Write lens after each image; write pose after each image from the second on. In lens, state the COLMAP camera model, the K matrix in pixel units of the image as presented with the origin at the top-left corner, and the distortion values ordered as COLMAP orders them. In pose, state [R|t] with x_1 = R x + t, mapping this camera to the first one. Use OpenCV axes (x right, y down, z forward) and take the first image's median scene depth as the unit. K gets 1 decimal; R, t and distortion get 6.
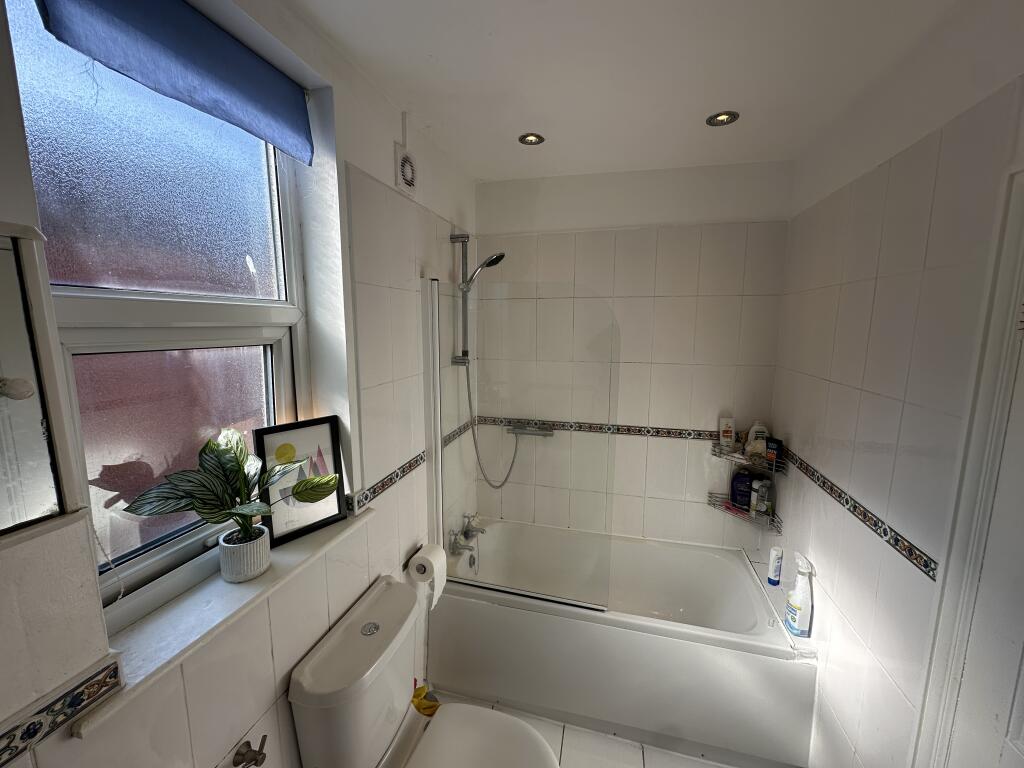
lens RADIAL K [[408.8, 0, 516.2], [0, 408.8, 380.0], [0, 0, 1]] dist [-0.002690, 0.000410]
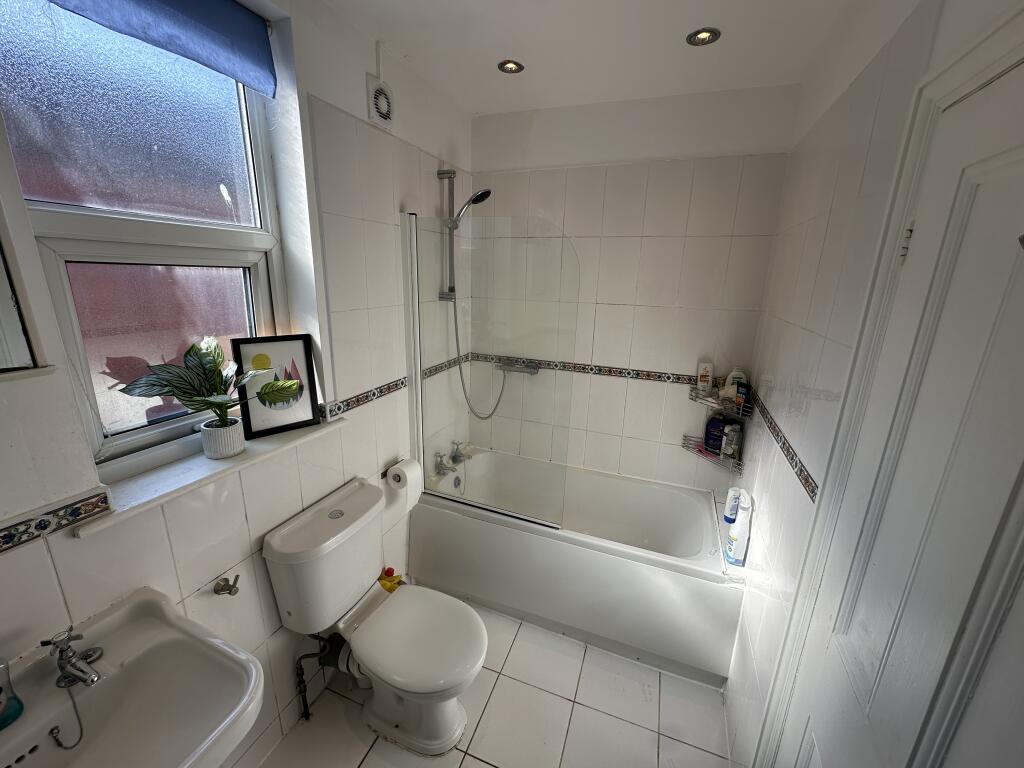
lens RADIAL K [[408.8, 0, 514.1], [0, 408.8, 379.8], [0, 0, 1]] dist [-0.002690, 0.000410]
pose [[0.992843, 0.052221, -0.107402, 0.223478], [-0.039620, 0.992425, 0.116287, 0.051339], [0.112661, -0.111199, 0.987392, -0.063296]]
